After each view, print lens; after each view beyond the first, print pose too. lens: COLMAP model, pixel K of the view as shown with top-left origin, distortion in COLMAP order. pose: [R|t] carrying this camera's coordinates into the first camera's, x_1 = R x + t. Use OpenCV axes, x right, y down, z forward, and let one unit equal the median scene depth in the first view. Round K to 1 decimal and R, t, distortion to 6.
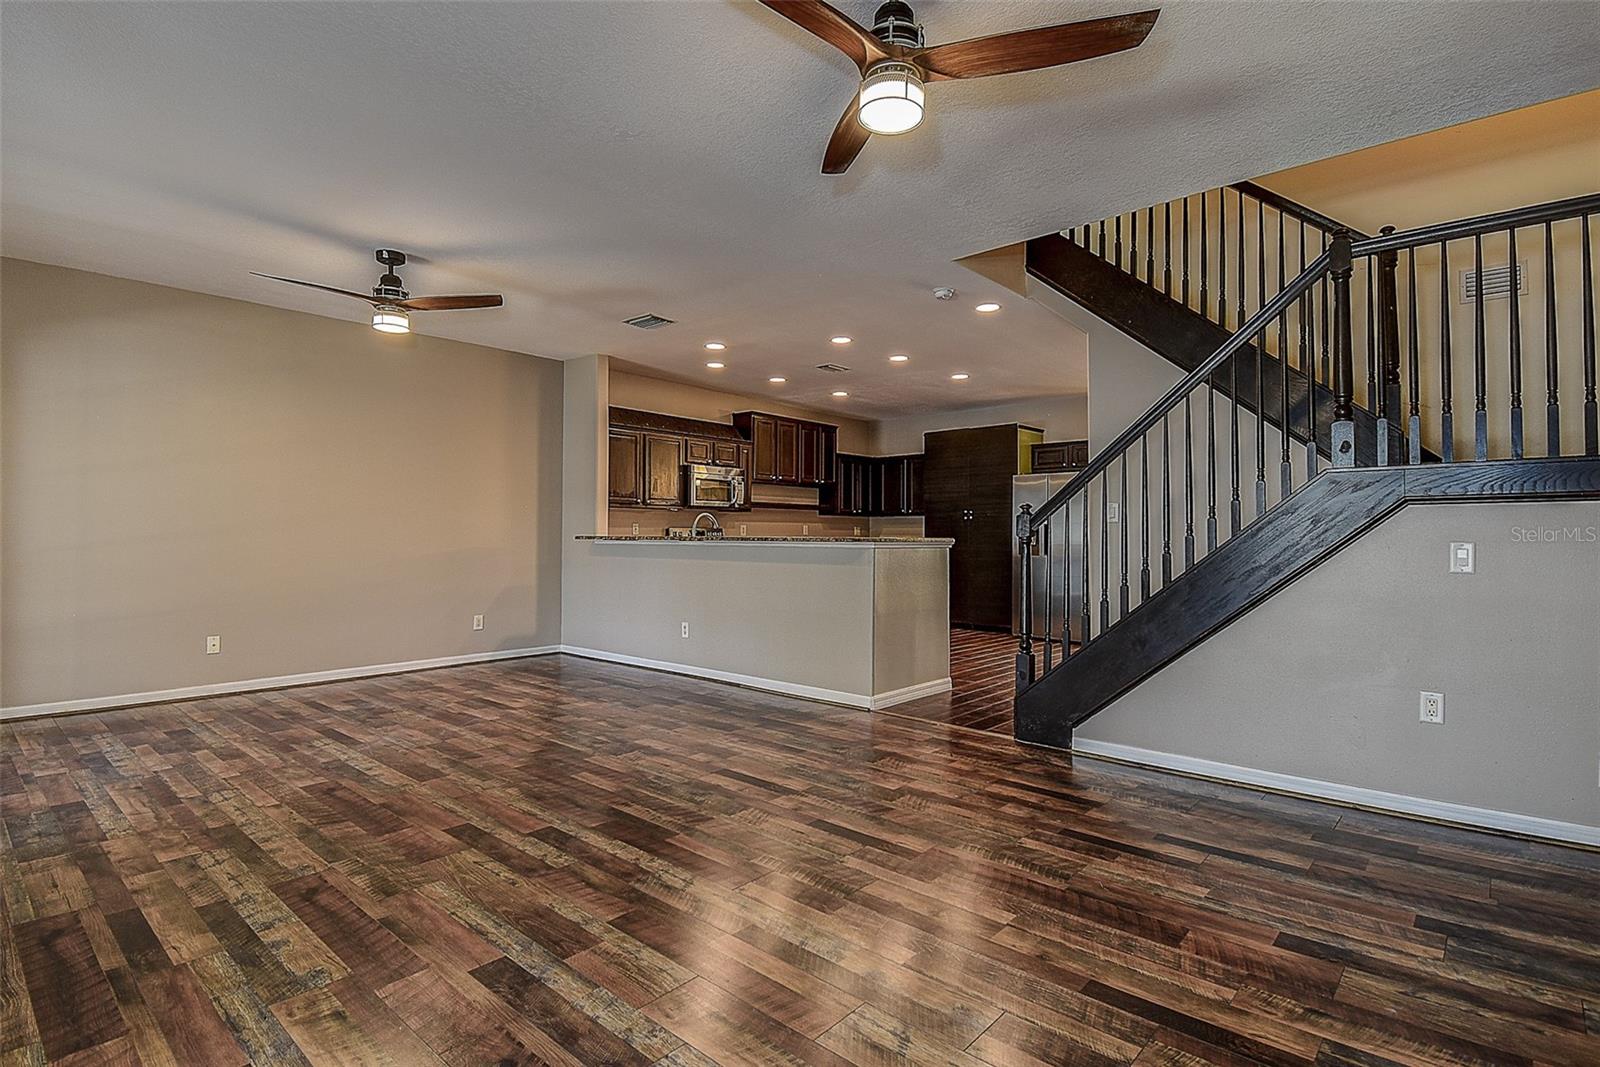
lens RADIAL K [[804.6, 0, 800.5], [0, 804.6, 532.8], [0, 0, 1]] dist [0.030504, -0.026087]
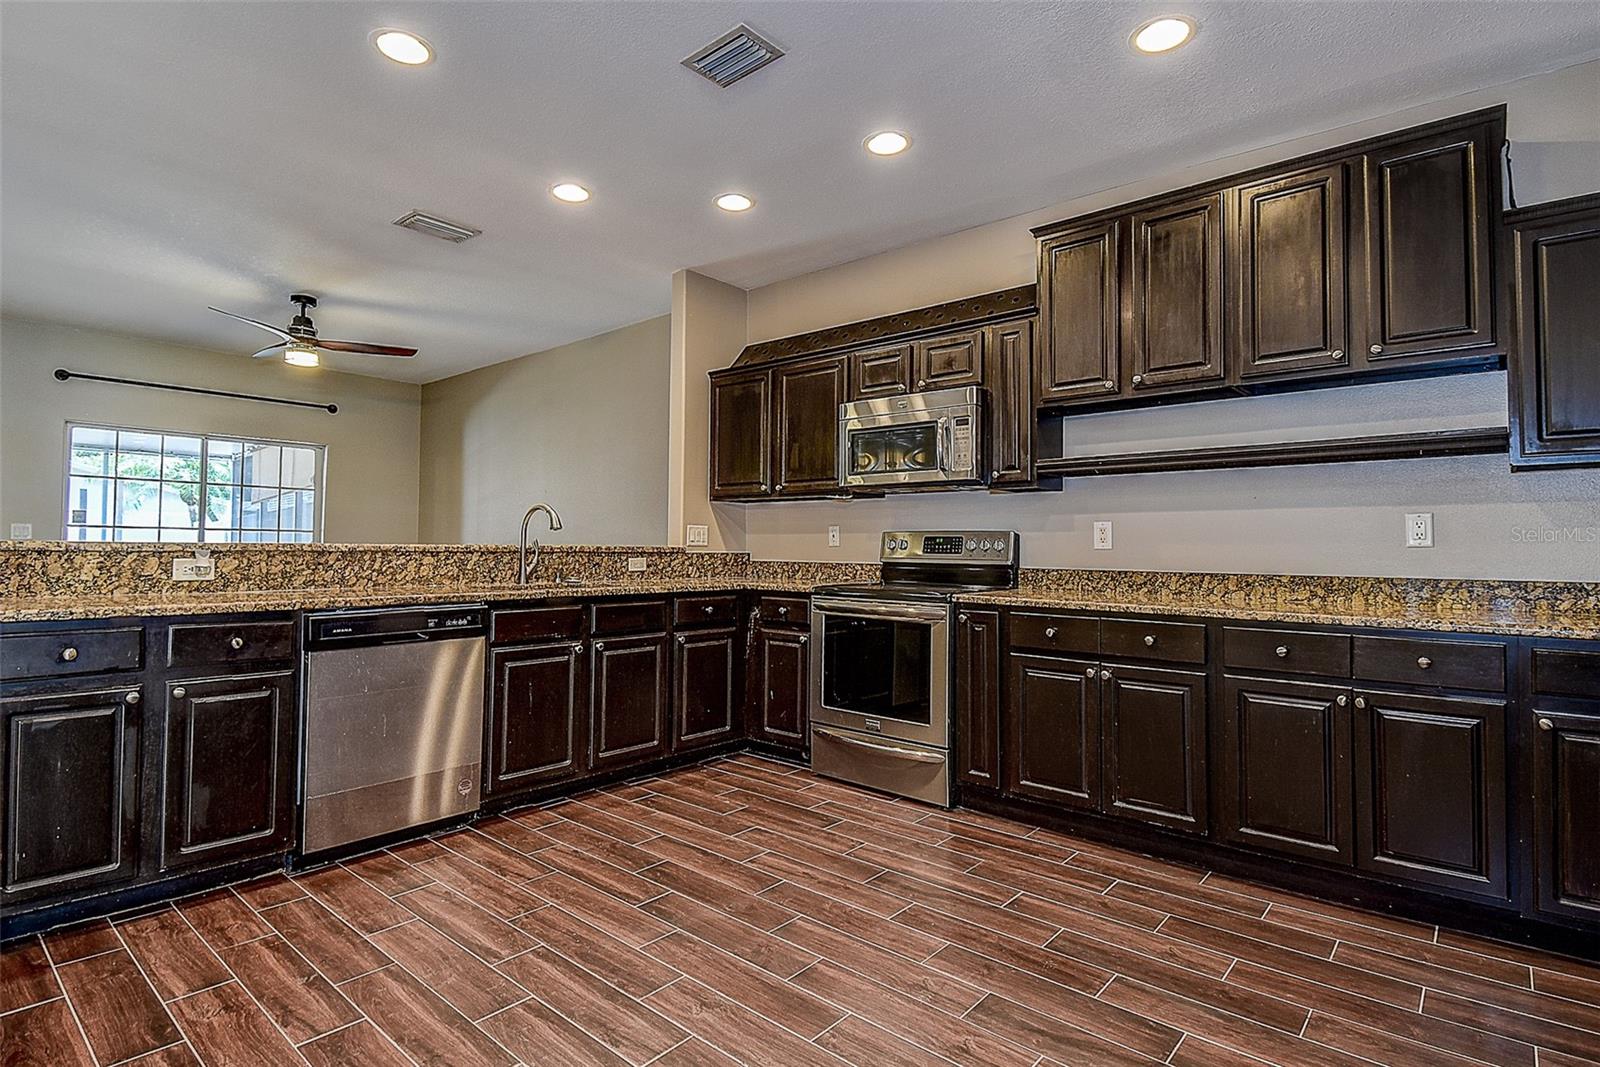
lens RADIAL K [[804.6, 0, 794.4], [0, 804.6, 524.5], [0, 0, 1]] dist [0.030504, -0.026087]
pose [[-0.003078, -0.034148, -0.999412, 0.693999], [-0.004547, 0.999407, -0.034134, 0.011902], [0.999985, 0.004439, -0.003232, 1.877730]]
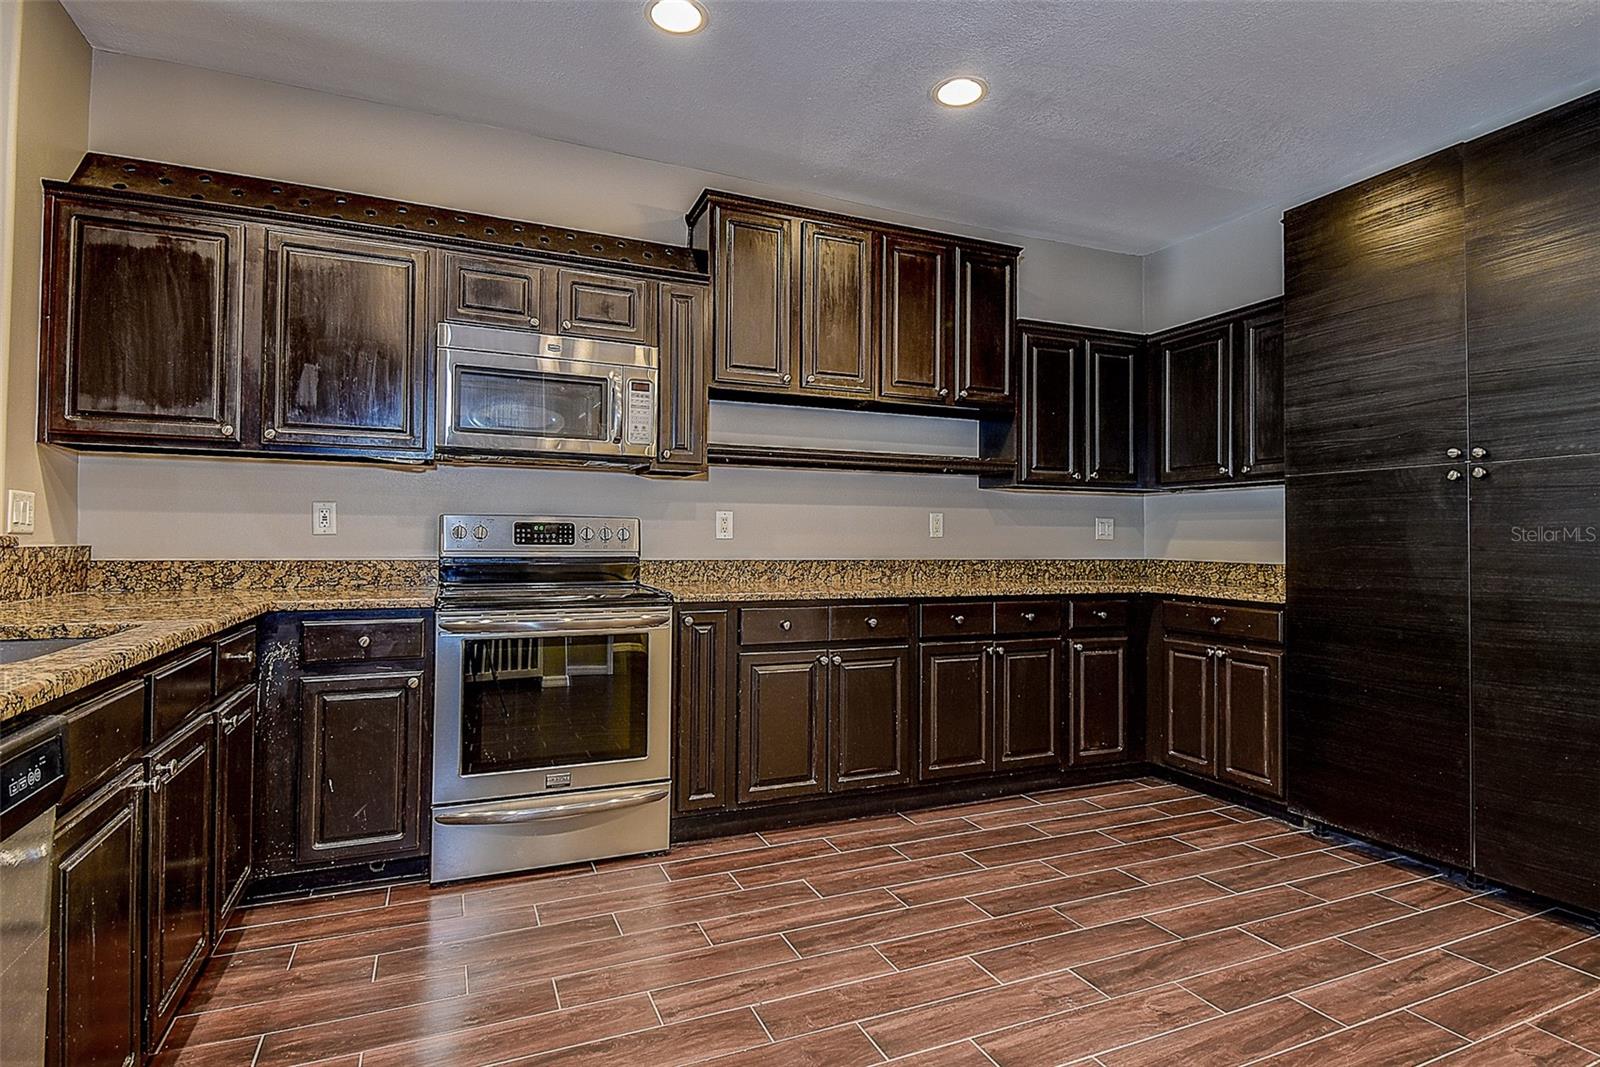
lens RADIAL K [[804.6, 0, 801.3], [0, 804.6, 528.3], [0, 0, 1]] dist [0.030504, -0.026087]
pose [[0.902252, -0.005223, -0.431178, 0.278742], [-0.001028, 0.999898, -0.014264, 0.008169], [0.431208, 0.013312, 0.902154, 1.474837]]
